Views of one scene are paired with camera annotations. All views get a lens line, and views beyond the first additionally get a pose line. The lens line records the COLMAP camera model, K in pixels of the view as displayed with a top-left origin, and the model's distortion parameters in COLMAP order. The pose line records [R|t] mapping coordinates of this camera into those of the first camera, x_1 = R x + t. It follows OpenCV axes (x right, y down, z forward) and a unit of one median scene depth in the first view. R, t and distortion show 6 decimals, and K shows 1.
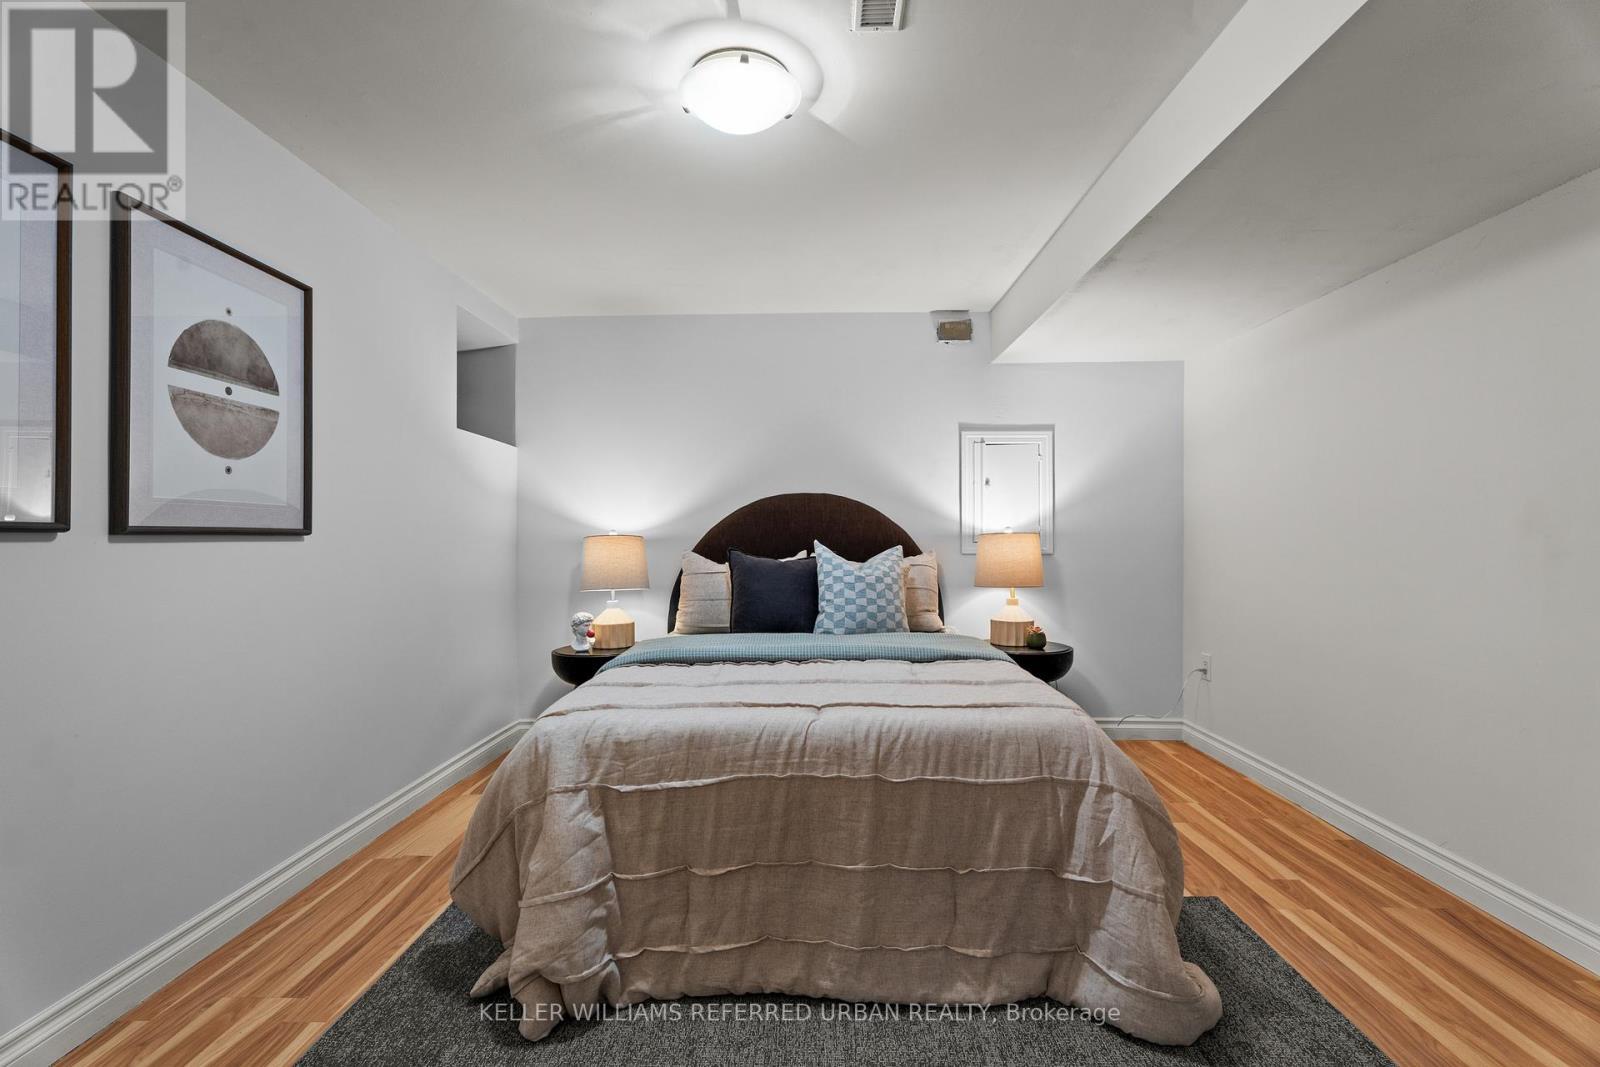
lens RADIAL K [[707.0, 0, 800.0], [0, 707.0, 533.5], [0, 0, 1]] dist [0.002426, -0.000084]
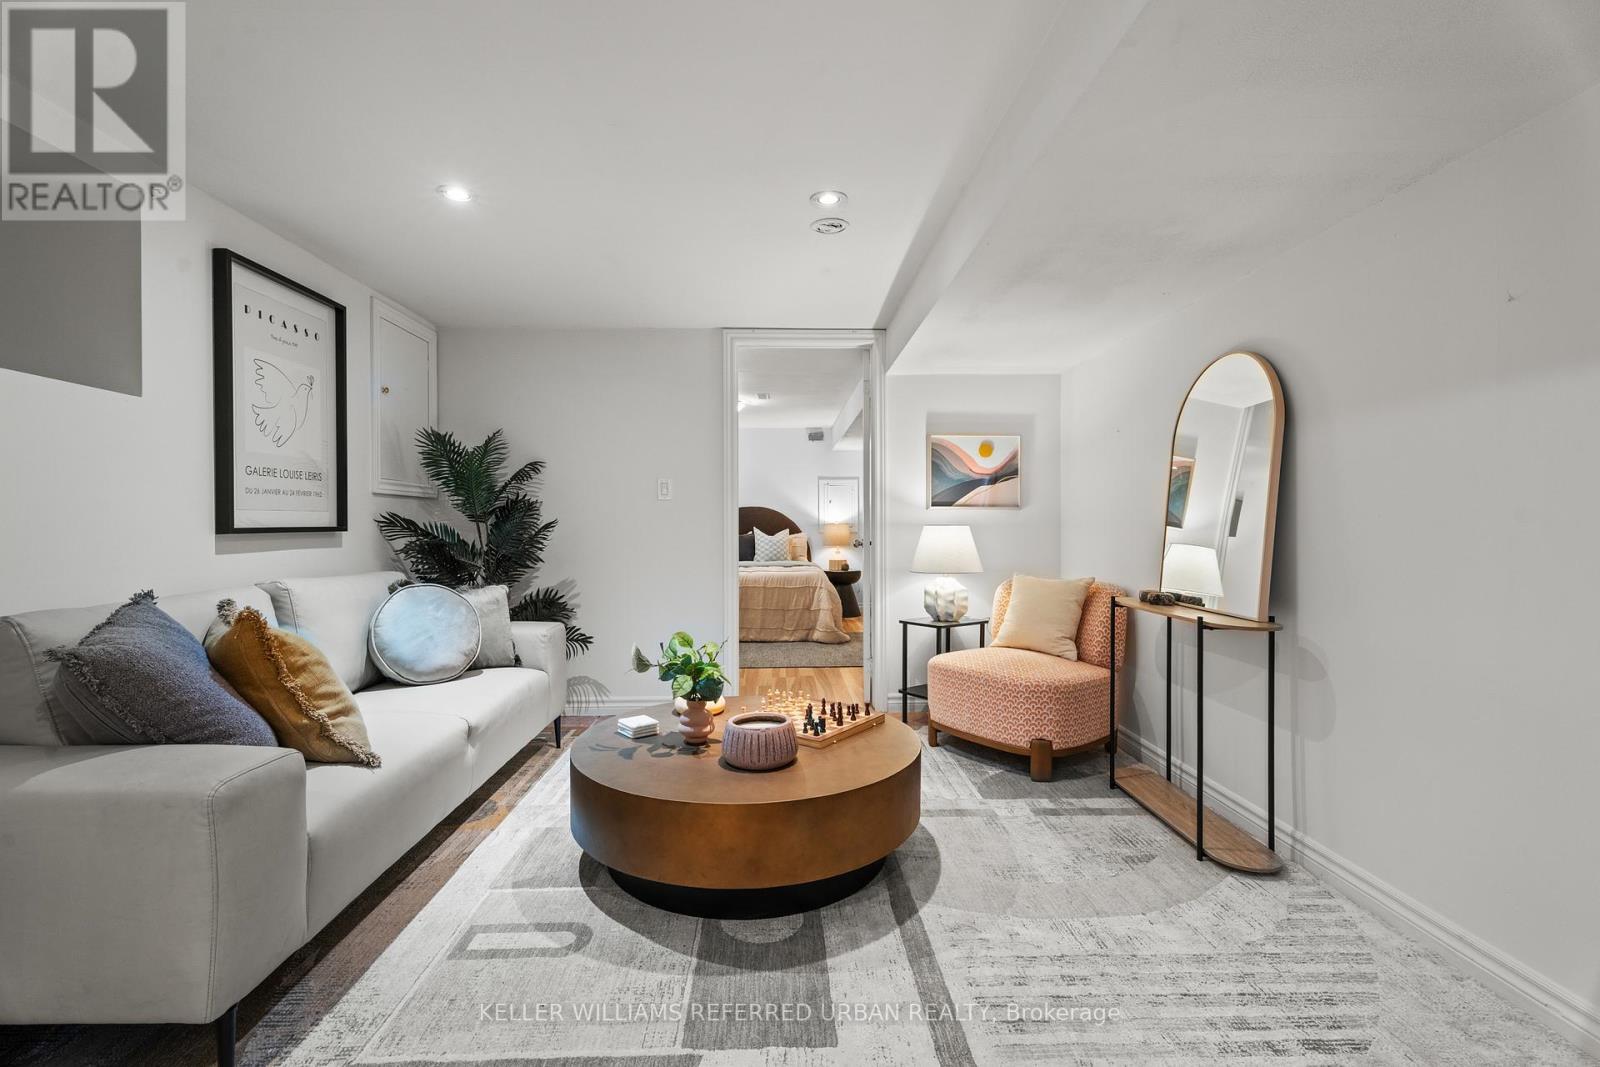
lens RADIAL K [[707.0, 0, 800.0], [0, 707.0, 533.5], [0, 0, 1]] dist [0.002426, -0.000084]
pose [[0.998999, -0.009081, 0.043812, 0.068826], [0.008670, 0.999917, 0.009560, 0.009702], [-0.043895, -0.009171, 0.998994, -1.458495]]
